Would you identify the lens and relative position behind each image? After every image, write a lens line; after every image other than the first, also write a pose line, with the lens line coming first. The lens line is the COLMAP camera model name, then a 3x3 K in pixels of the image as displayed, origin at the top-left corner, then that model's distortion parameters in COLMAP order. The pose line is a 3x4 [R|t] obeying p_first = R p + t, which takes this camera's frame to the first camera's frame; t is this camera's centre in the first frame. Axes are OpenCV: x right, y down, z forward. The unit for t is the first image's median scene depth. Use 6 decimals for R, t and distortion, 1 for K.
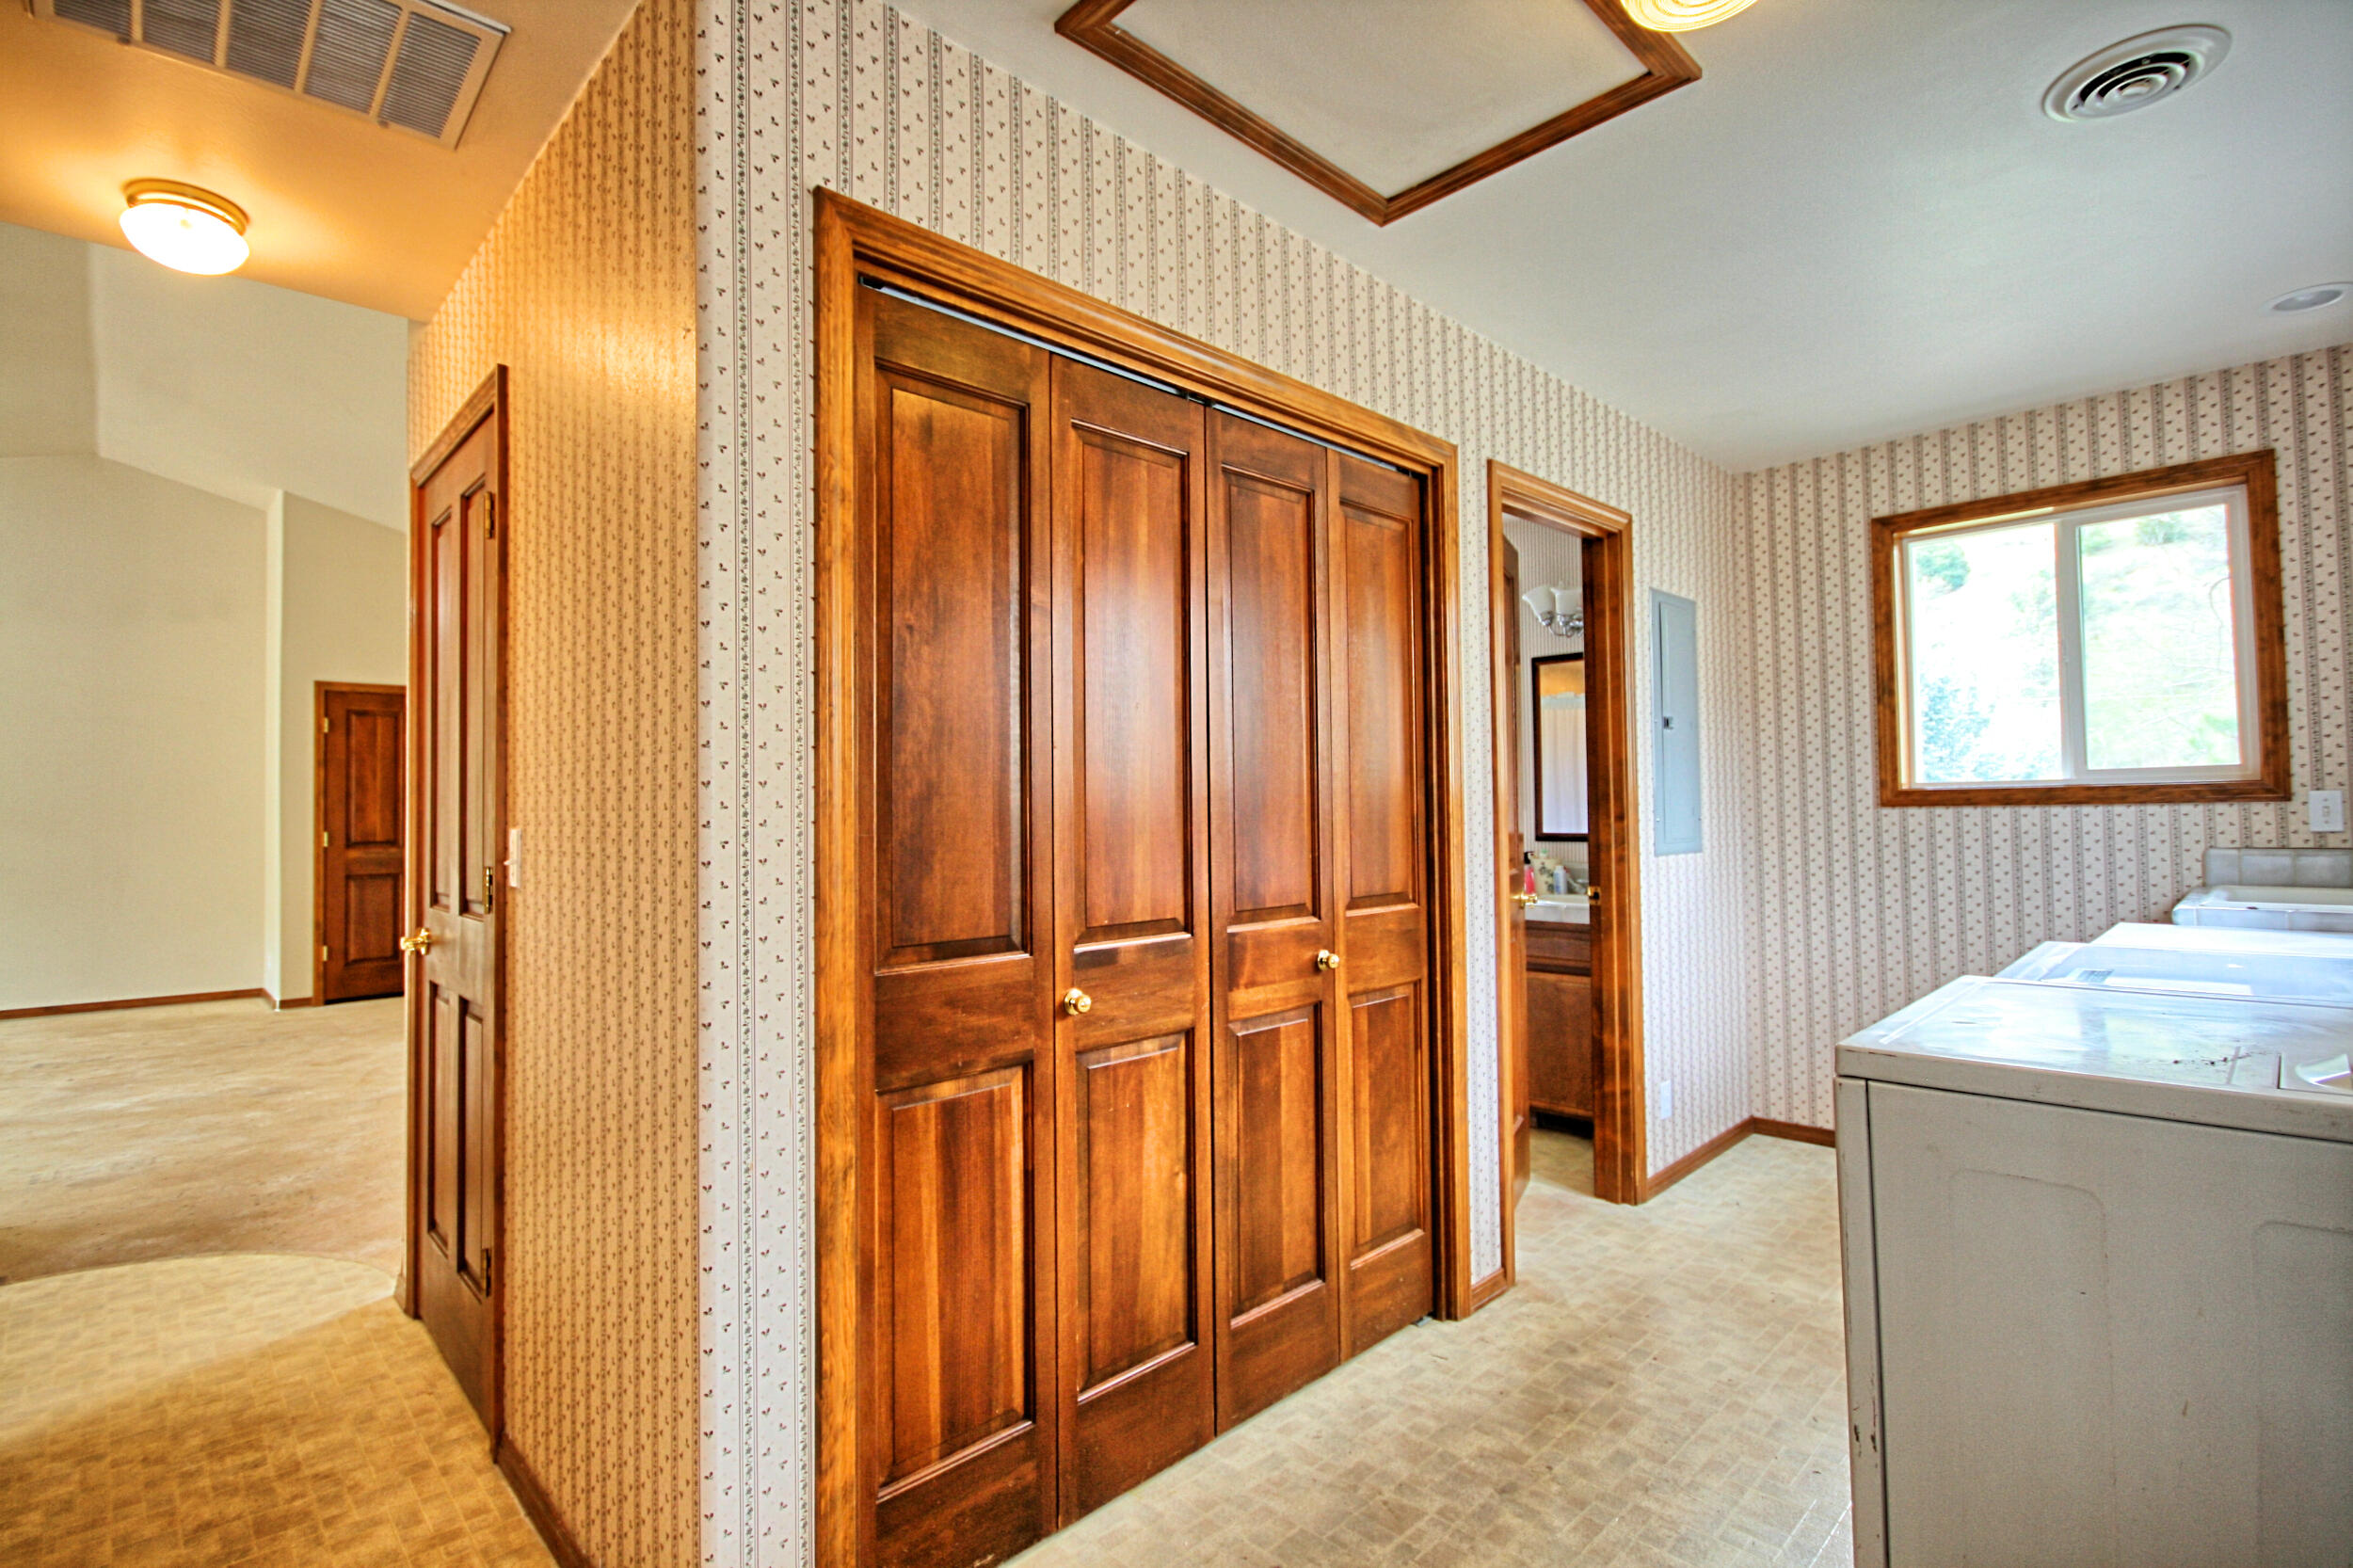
lens RADIAL K [[1098.6, 0, 1191.0], [0, 1098.6, 779.4], [0, 0, 1]] dist [-0.000024, -0.000945]
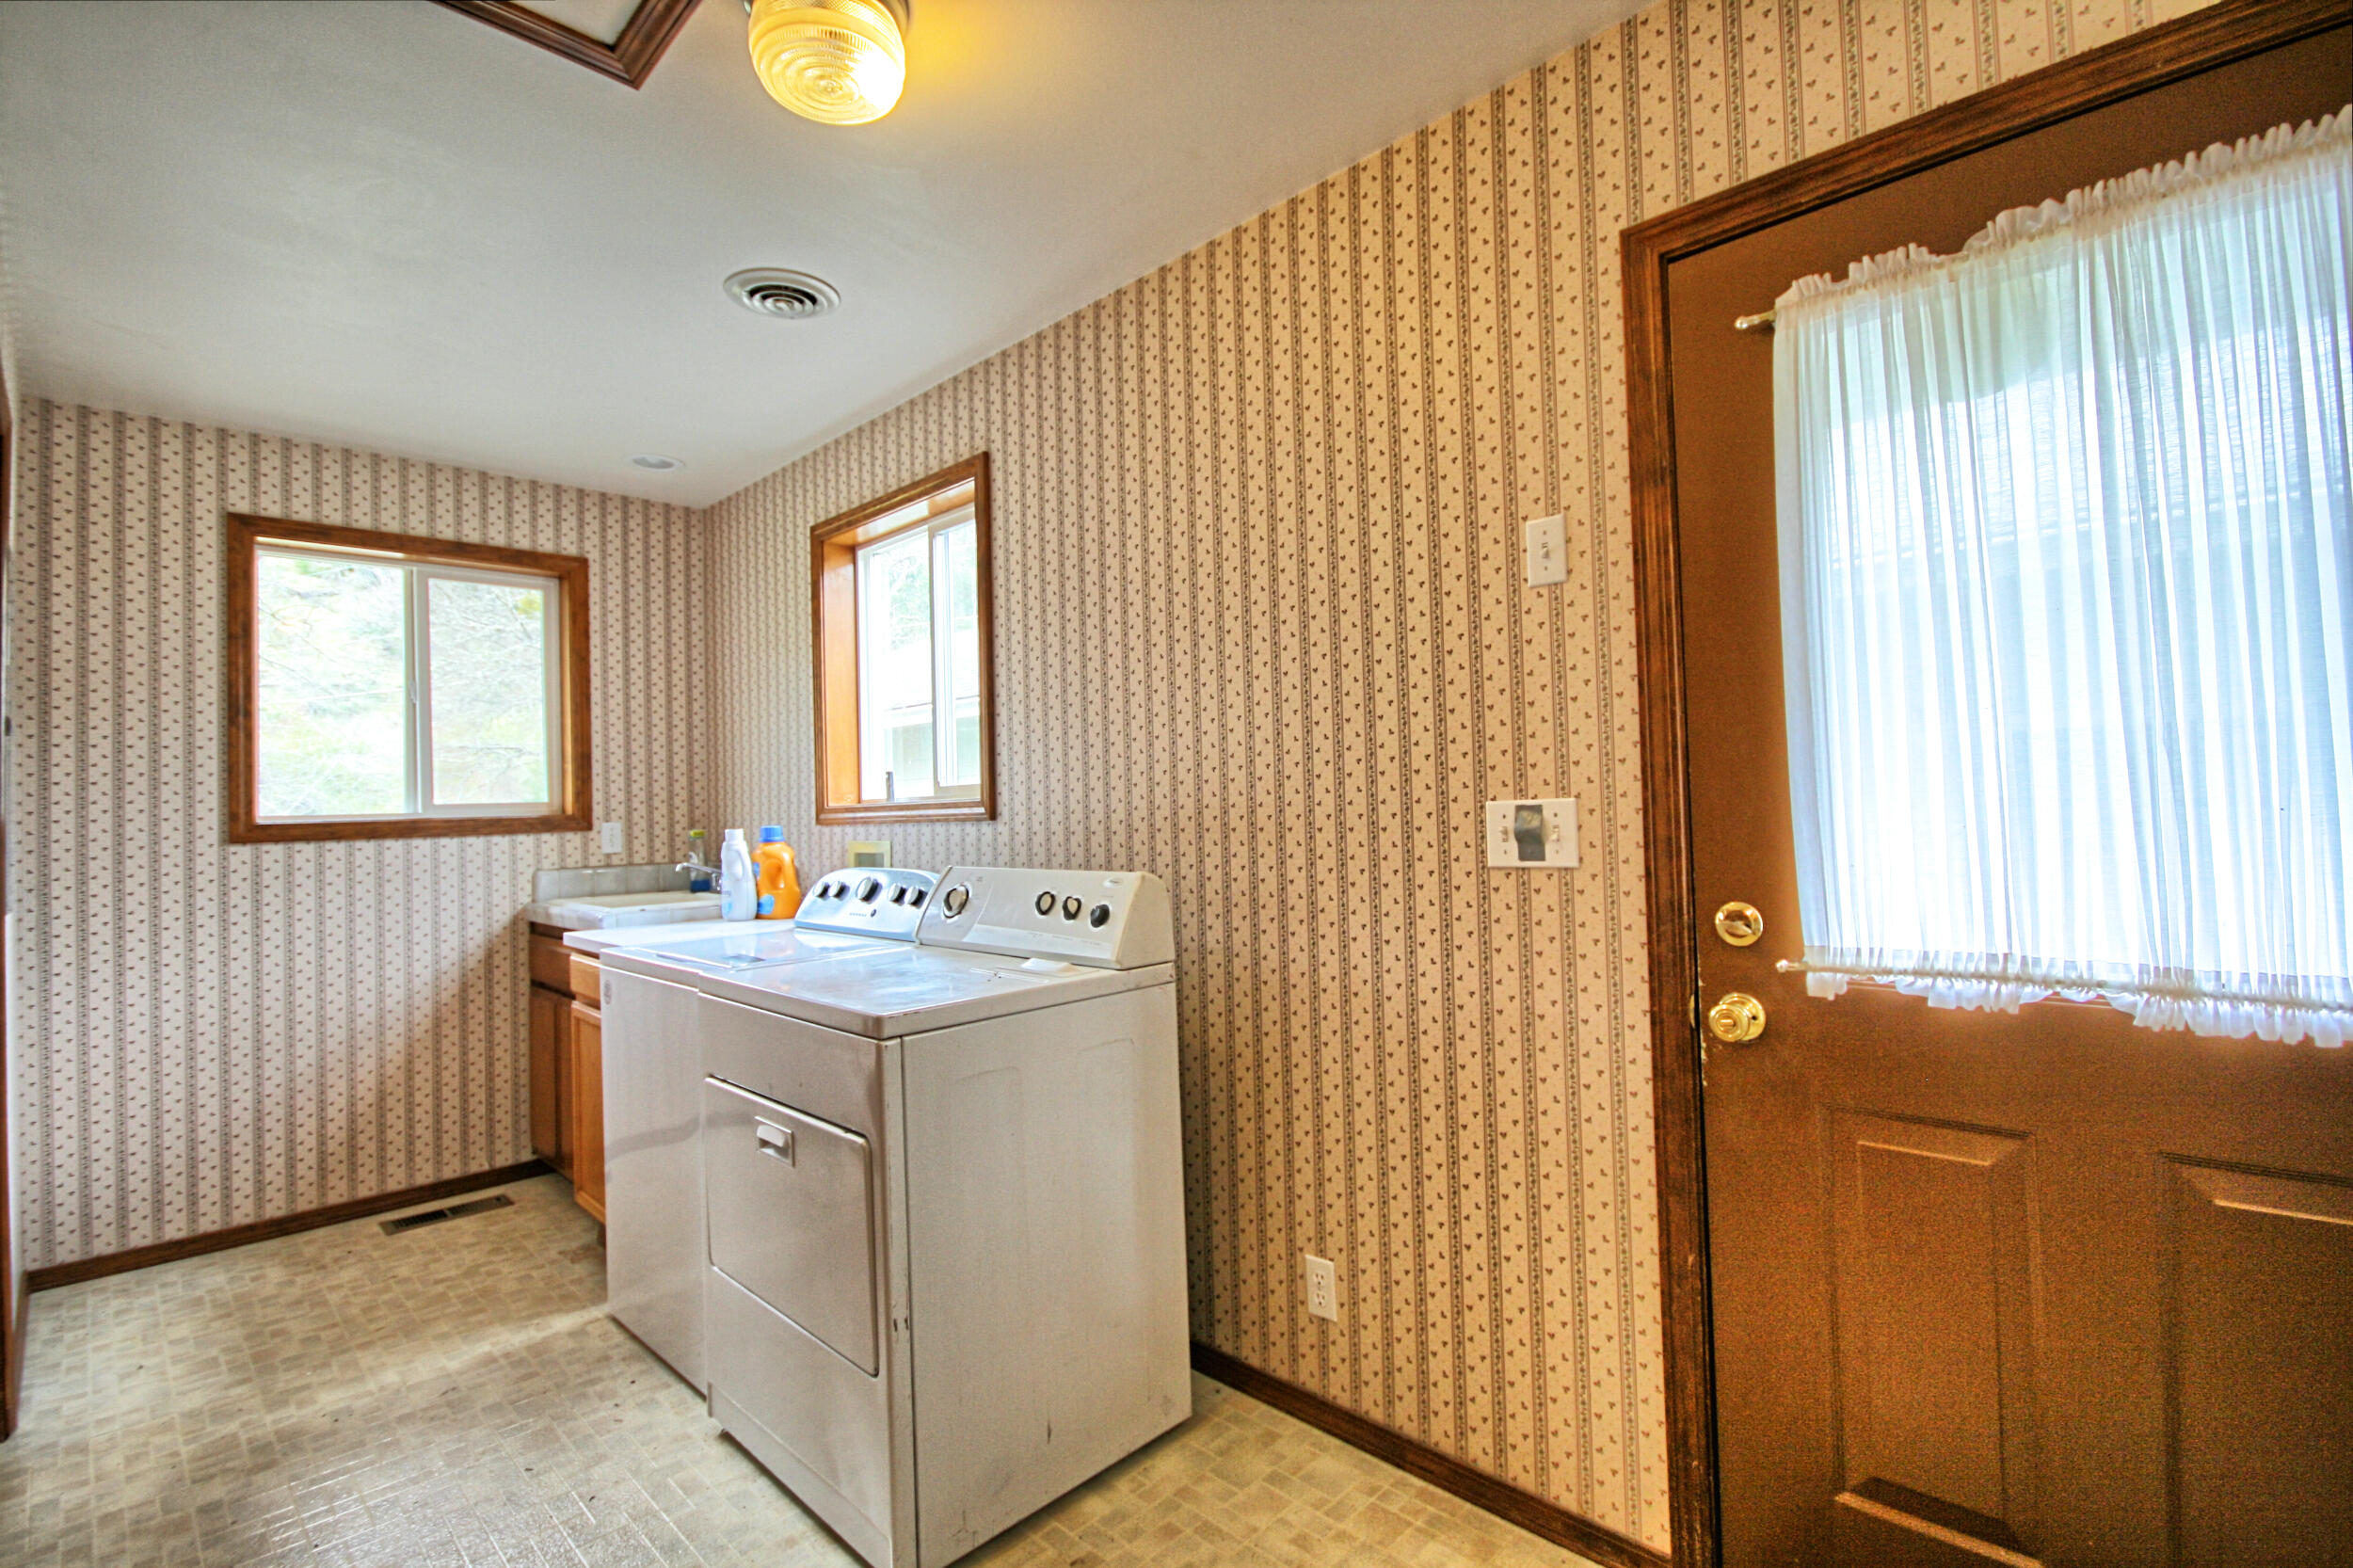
lens RADIAL K [[1098.6, 0, 1191.0], [0, 1098.6, 779.4], [0, 0, 1]] dist [-0.000024, -0.000945]
pose [[-0.013180, 0.040469, 0.999094, -0.276219], [0.001449, 0.999180, -0.040454, 0.011361], [-0.999912, 0.000914, -0.013228, 0.275163]]
